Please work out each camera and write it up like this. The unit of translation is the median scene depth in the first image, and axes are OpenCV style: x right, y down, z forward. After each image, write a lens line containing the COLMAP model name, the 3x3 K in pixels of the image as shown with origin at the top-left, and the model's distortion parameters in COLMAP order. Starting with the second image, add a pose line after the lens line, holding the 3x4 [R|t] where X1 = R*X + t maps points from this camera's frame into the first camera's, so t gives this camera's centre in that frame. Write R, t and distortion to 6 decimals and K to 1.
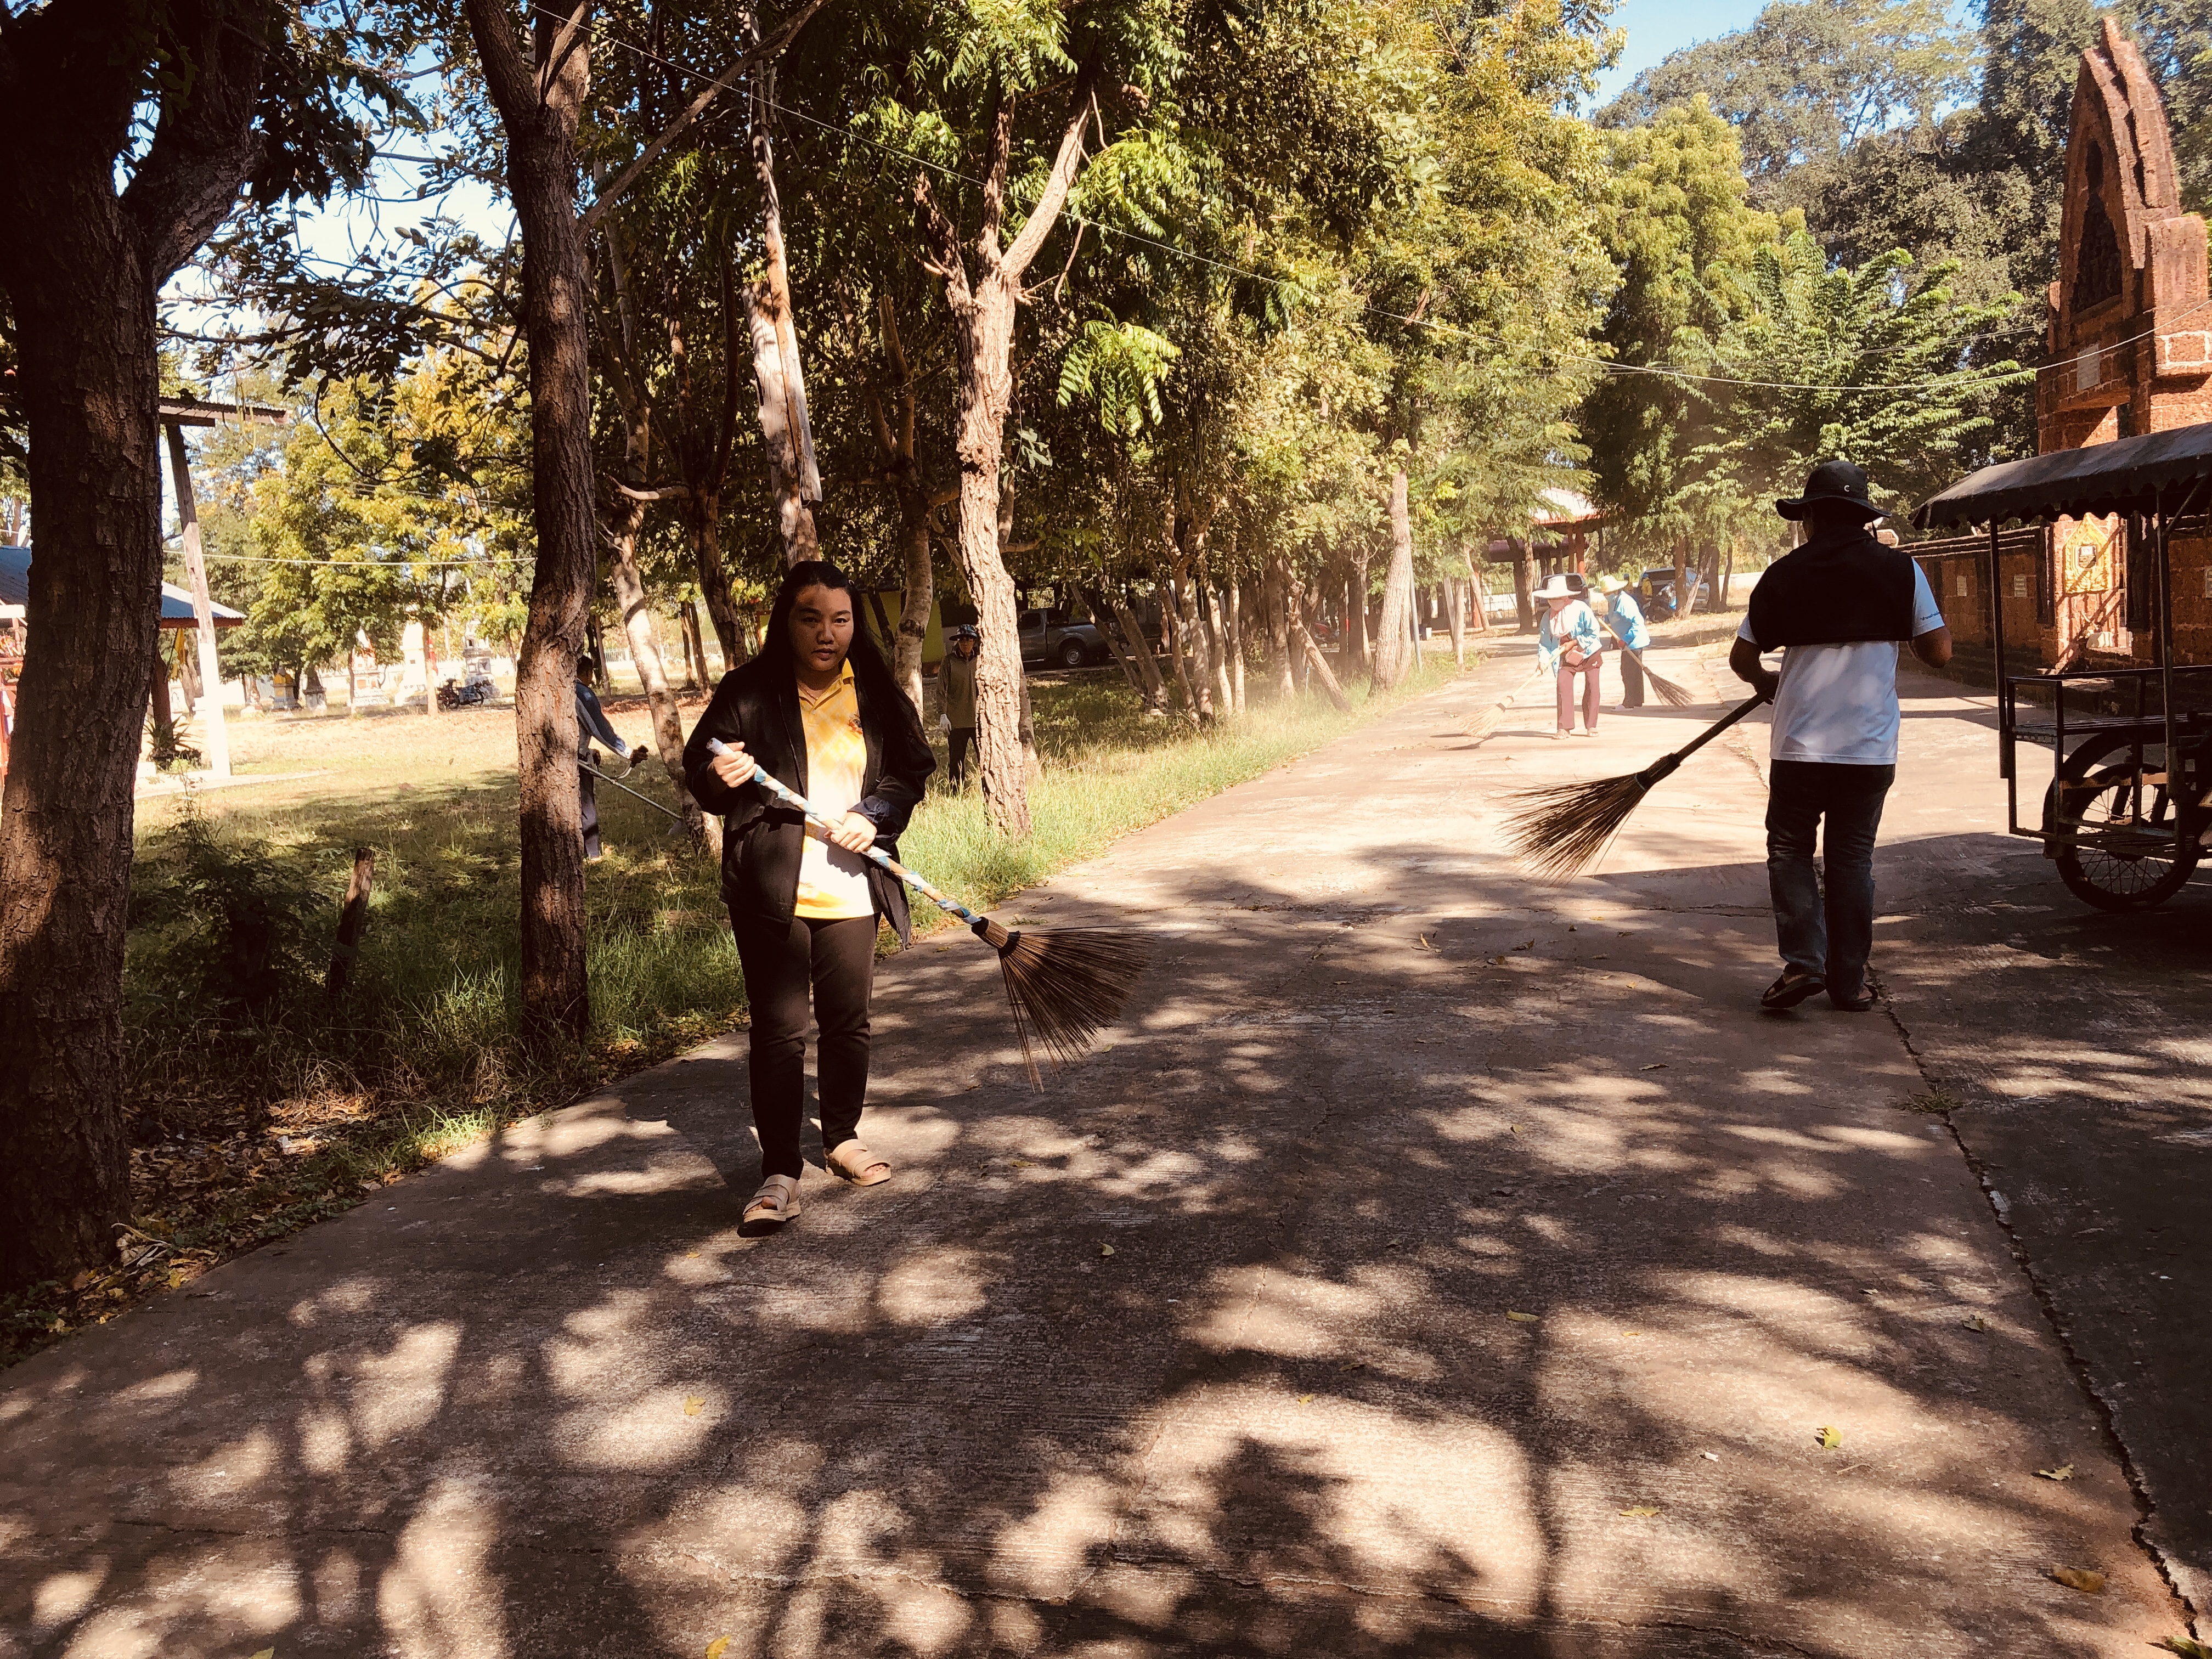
lens RADIAL K [[1777.4, 0, 1103.9], [0, 1777.4, 831.1], [0, 0, 1]] dist [0.011393, -0.038192]
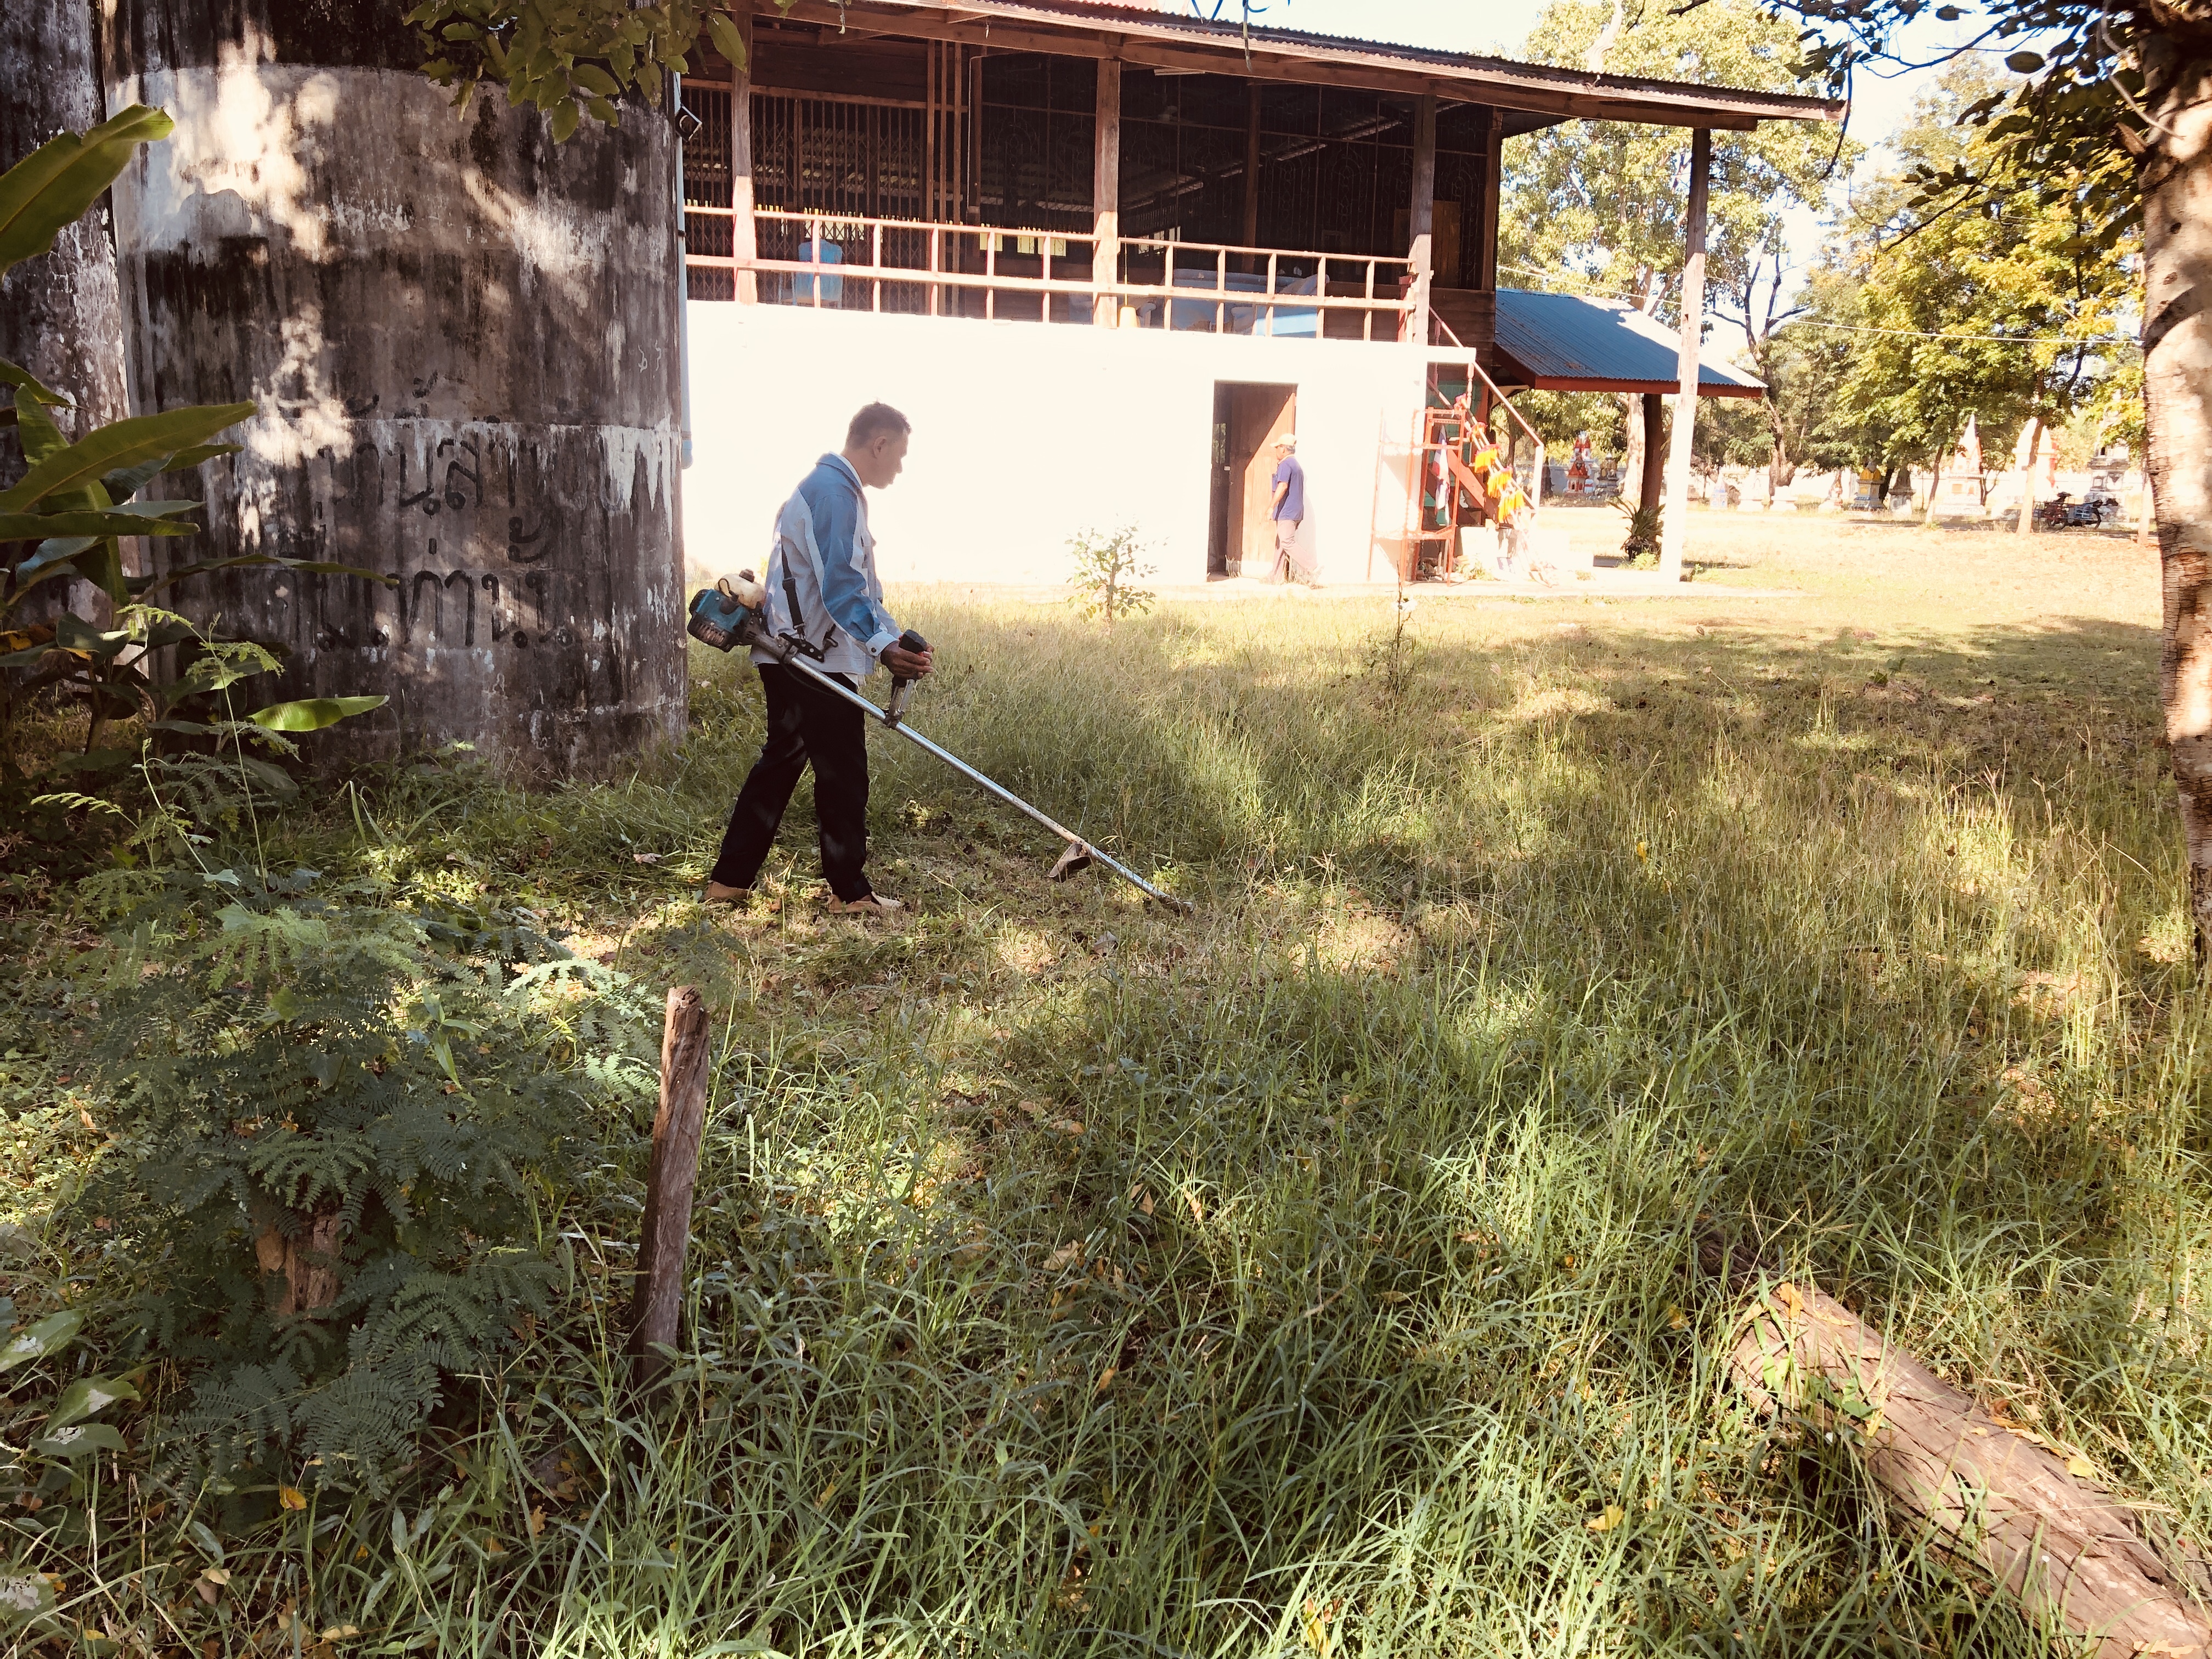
lens RADIAL K [[1777.4, 0, 1103.9], [0, 1777.4, 831.1], [0, 0, 1]] dist [0.011393, -0.038192]
pose [[0.651503, 0.230044, -0.722927, -0.032281], [-0.148314, 0.973152, 0.176008, -0.014341], [0.744008, -0.007449, 0.668130, 0.143793]]
